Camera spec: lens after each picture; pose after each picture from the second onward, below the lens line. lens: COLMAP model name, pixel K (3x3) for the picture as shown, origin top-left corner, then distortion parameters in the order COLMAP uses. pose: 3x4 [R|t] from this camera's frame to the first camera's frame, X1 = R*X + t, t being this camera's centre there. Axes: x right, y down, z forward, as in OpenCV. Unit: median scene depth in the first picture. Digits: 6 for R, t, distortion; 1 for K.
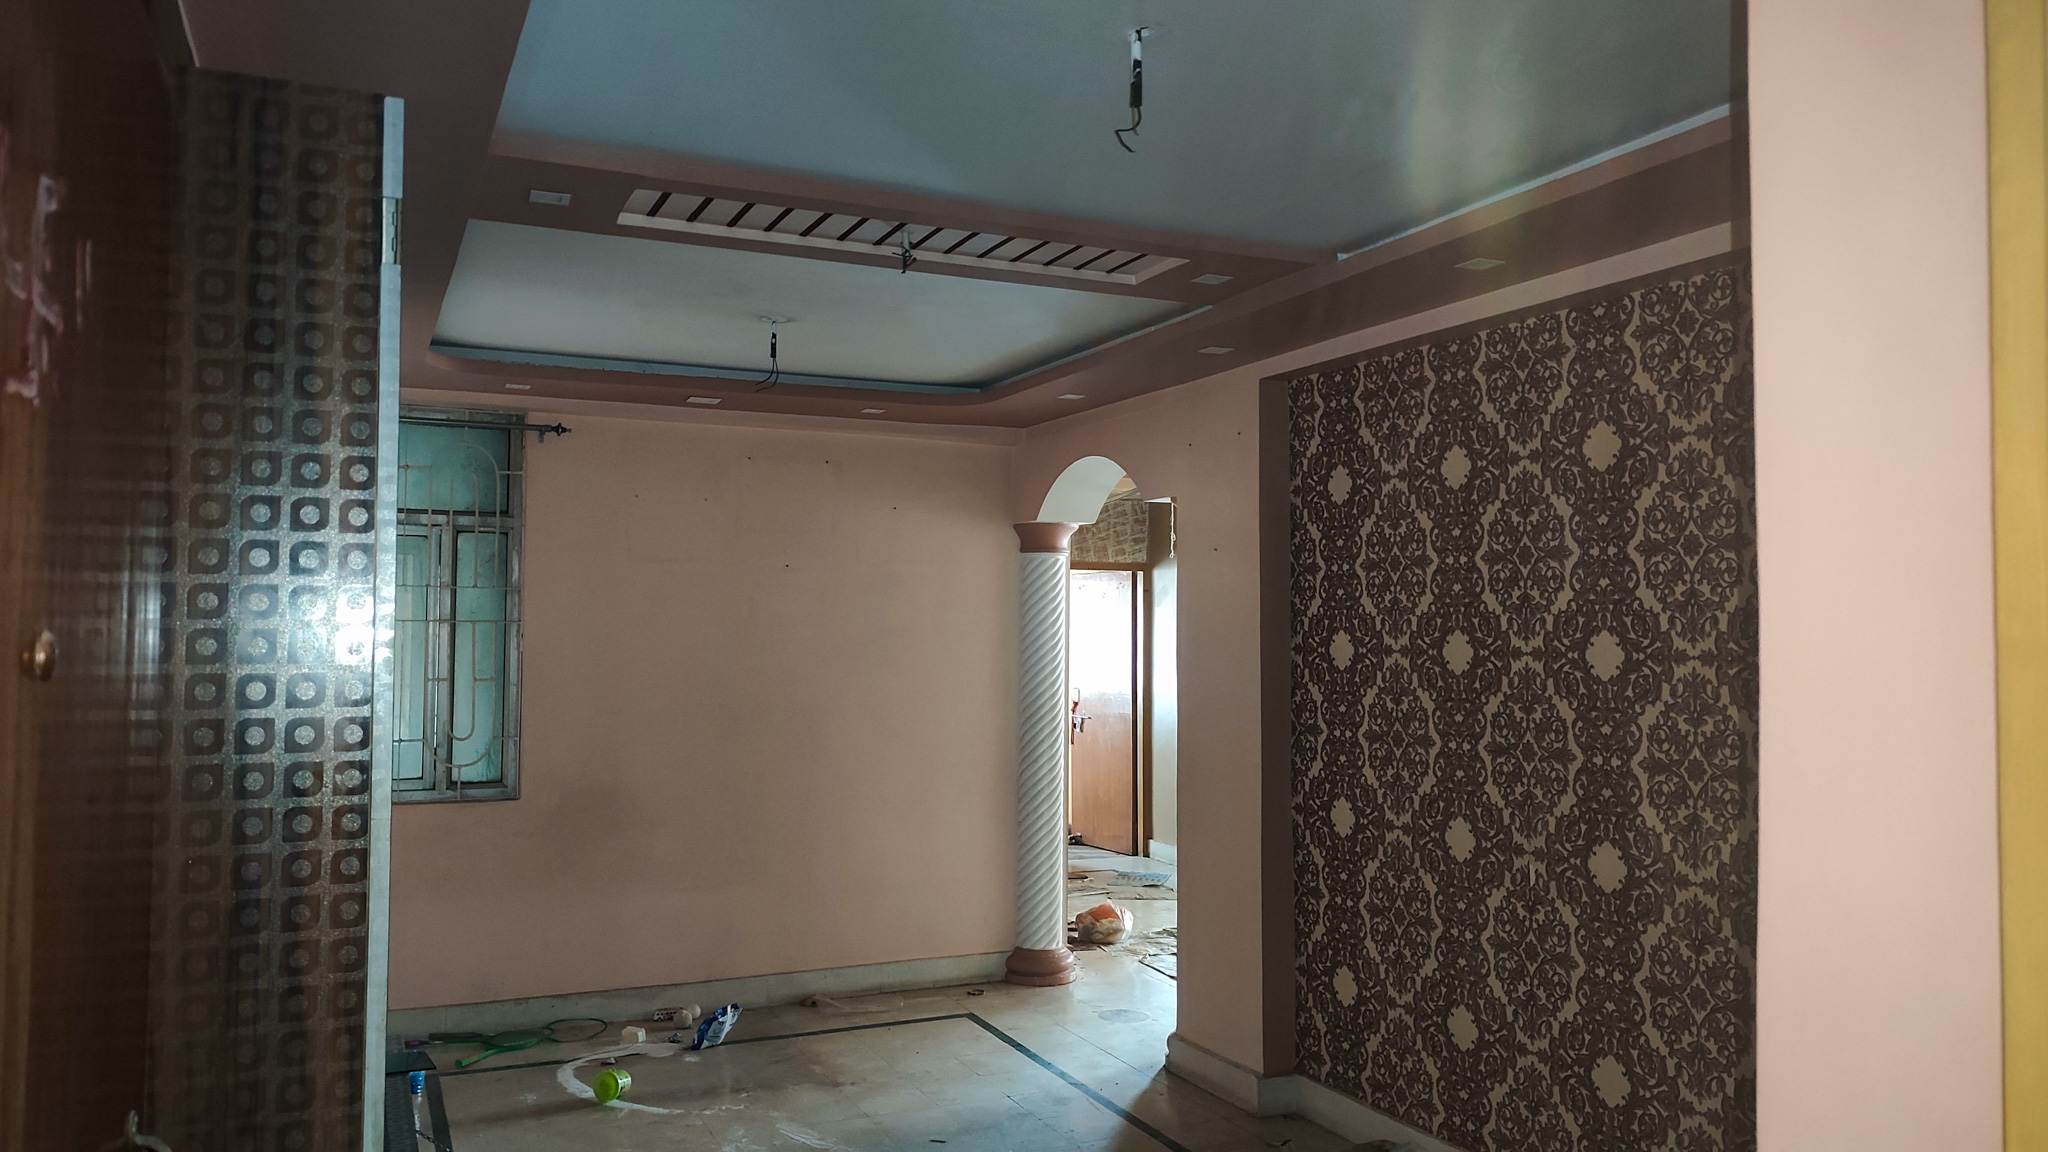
lens RADIAL K [[1502.6, 0, 1024.0], [0, 1502.6, 576.0], [0, 0, 1]] dist [0.035119, -0.000677]
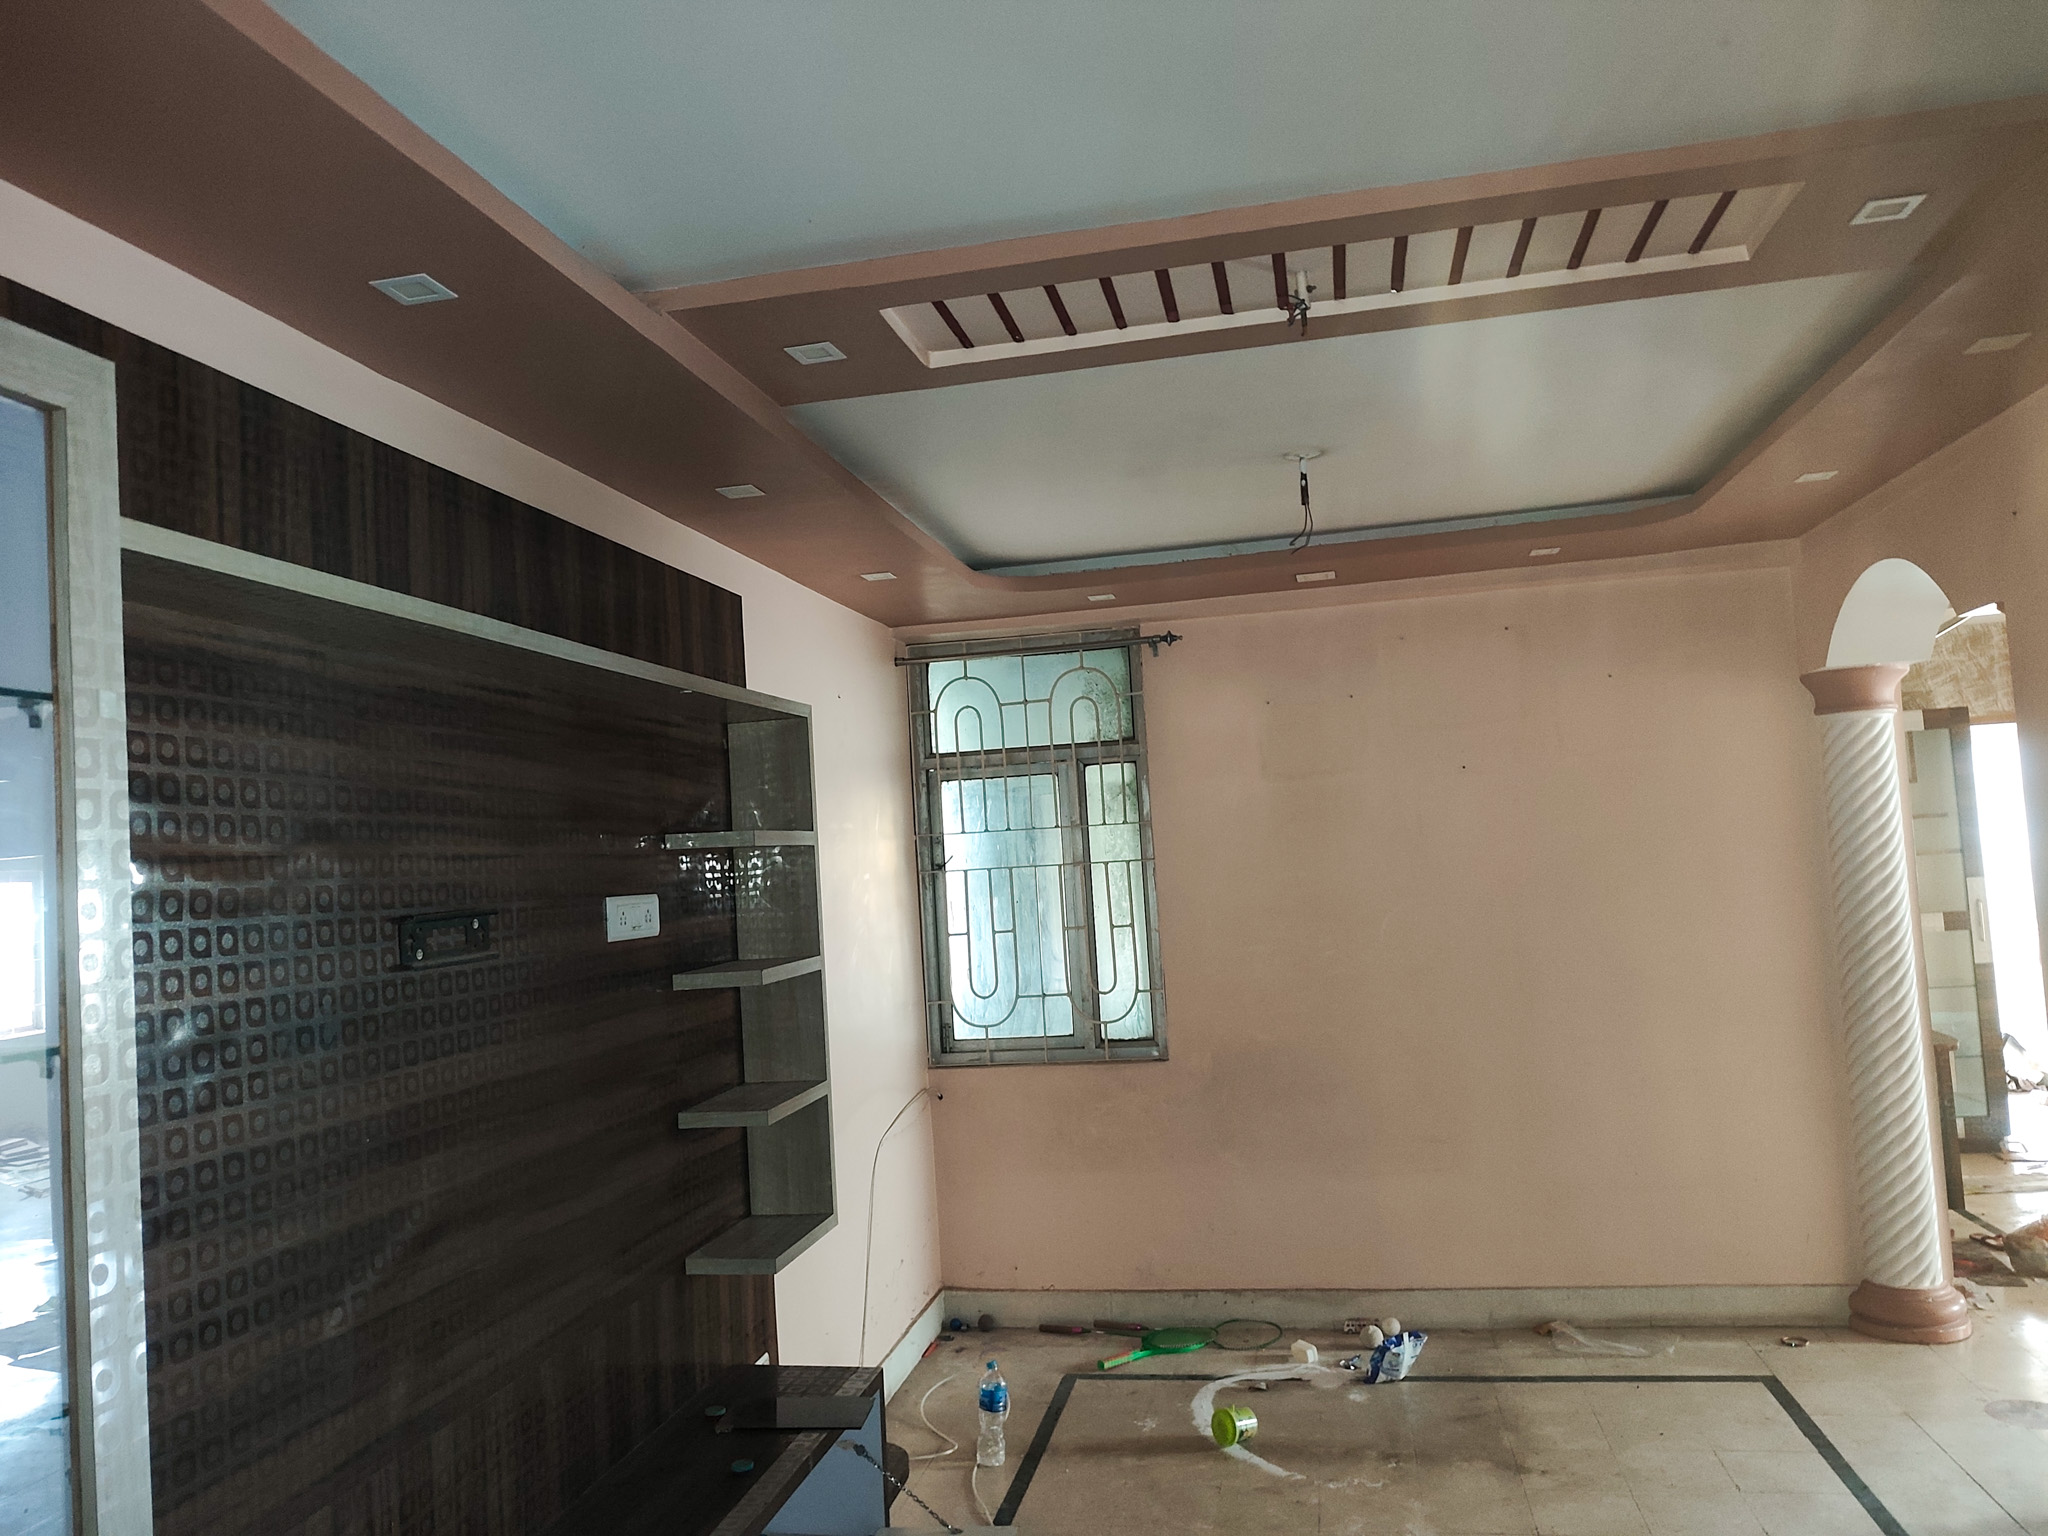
lens RADIAL K [[1504.6, 0, 1023.5], [0, 1504.6, 778.9], [0, 0, 1]] dist [0.055434, -0.060920]
pose [[0.811816, -0.090672, -0.576830, 0.120209], [0.089009, 0.995541, -0.031219, 0.003920], [0.577089, -0.025999, 0.816267, 0.235382]]
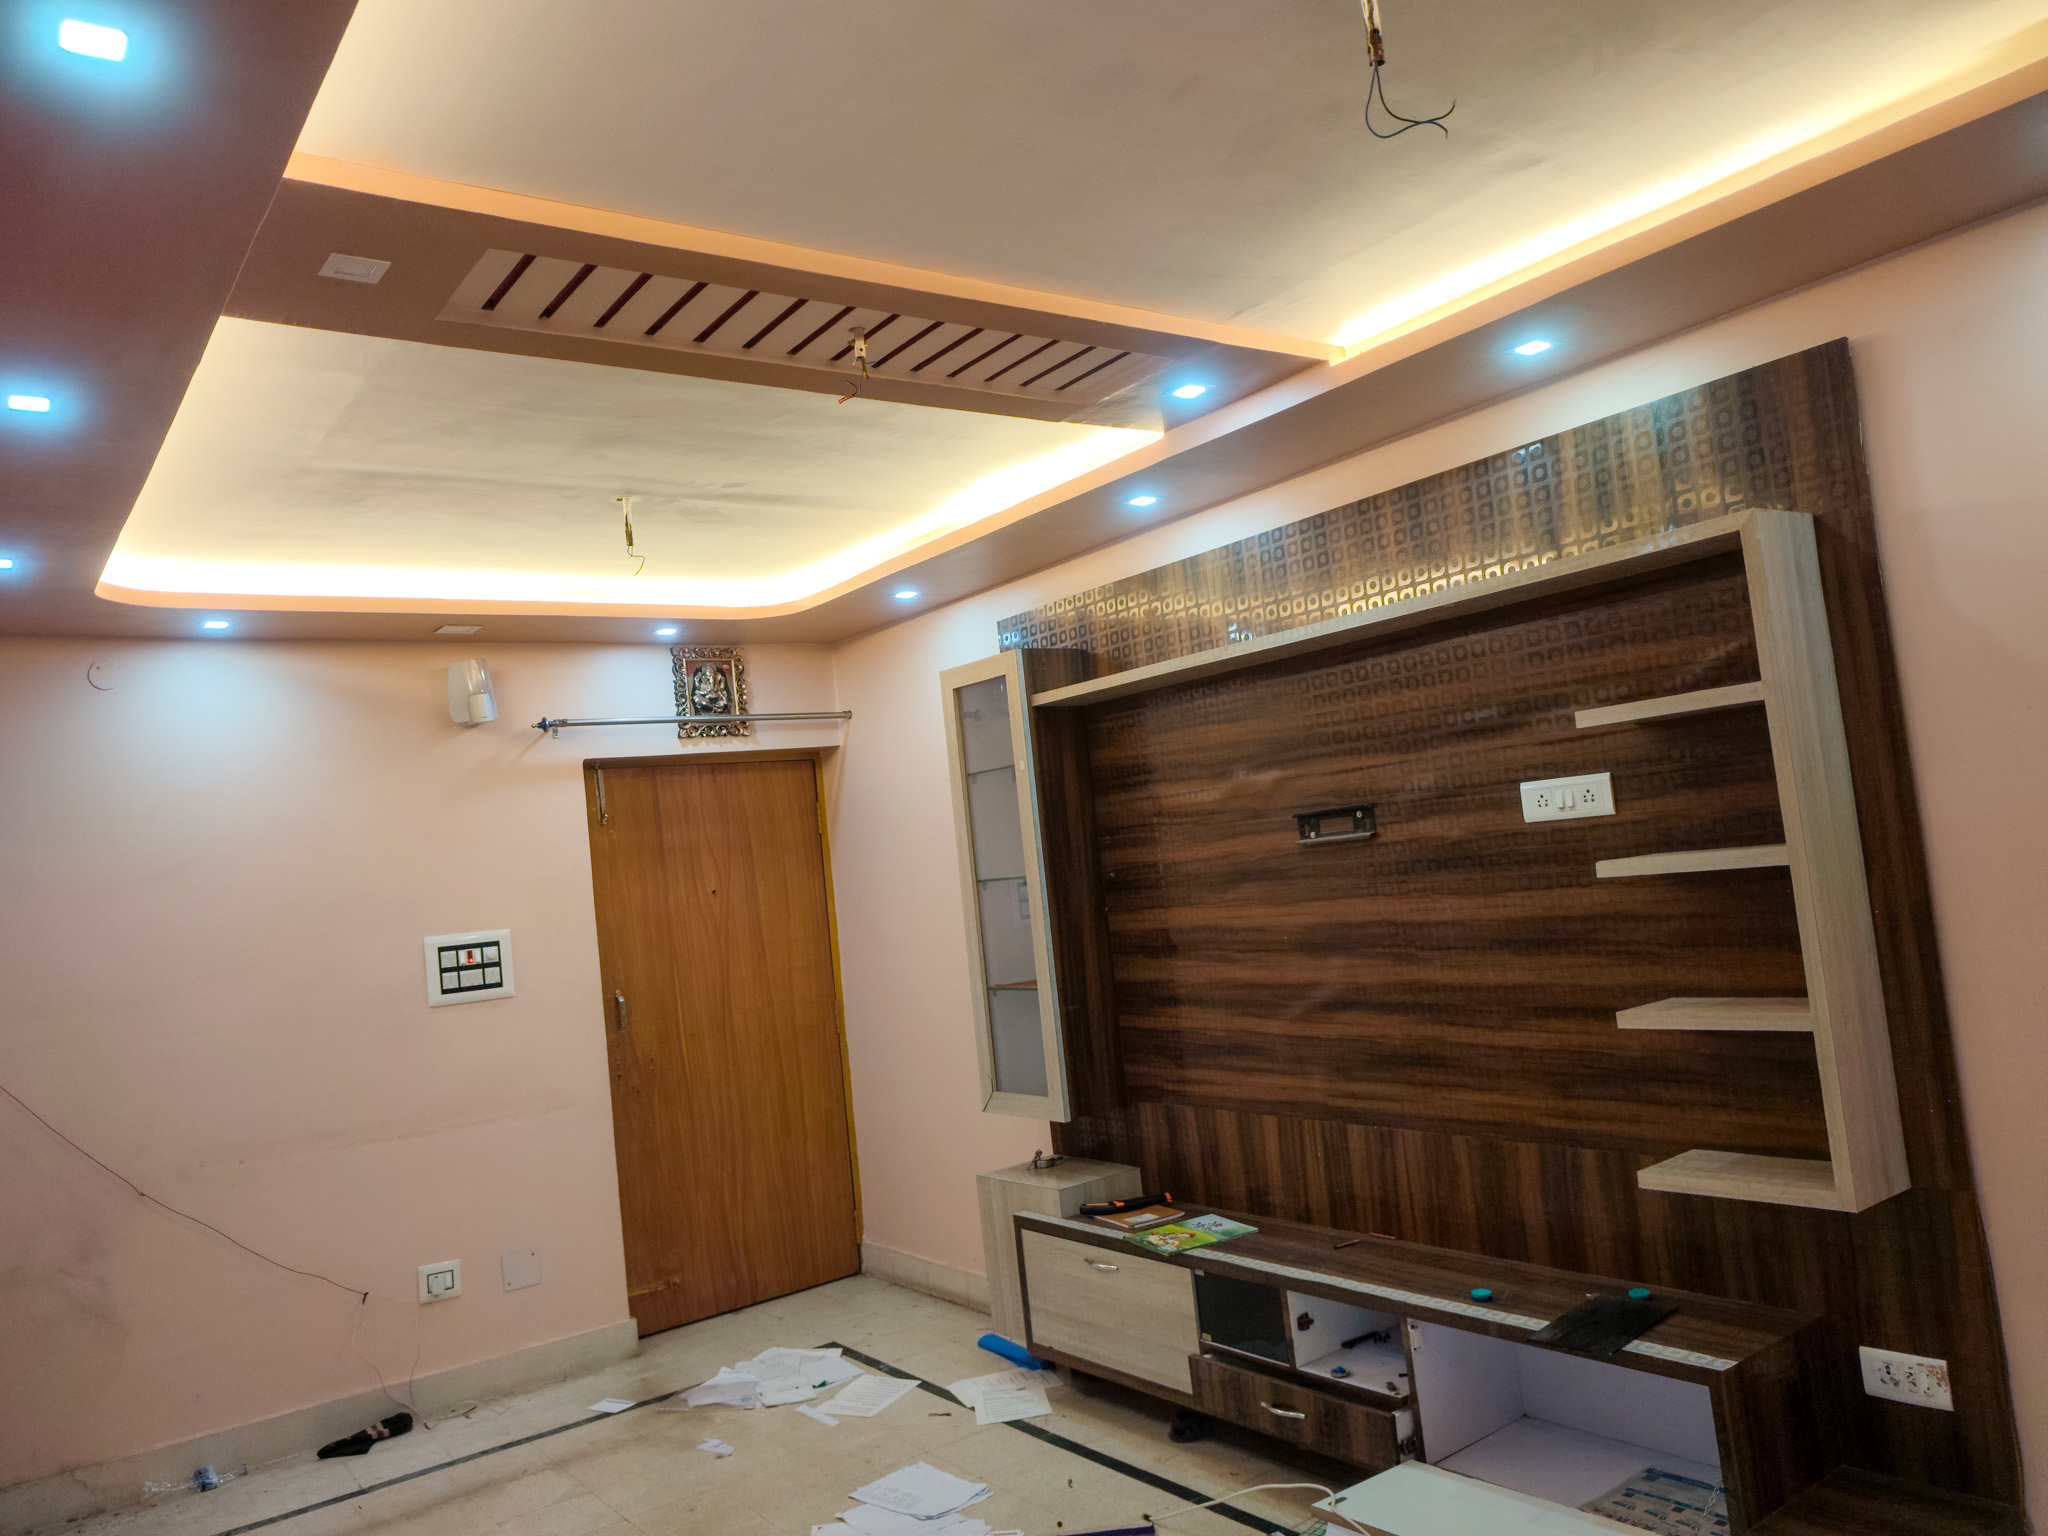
lens RADIAL K [[1405.1, 0, 1015.3], [0, 1405.1, 776.0], [0, 0, 1]] dist [0.060965, -0.092141]
pose [[-0.969075, 0.071939, -0.236049, 0.019957], [0.098925, 0.989589, -0.104538, 0.050088], [0.226071, -0.124656, -0.966102, 1.048239]]
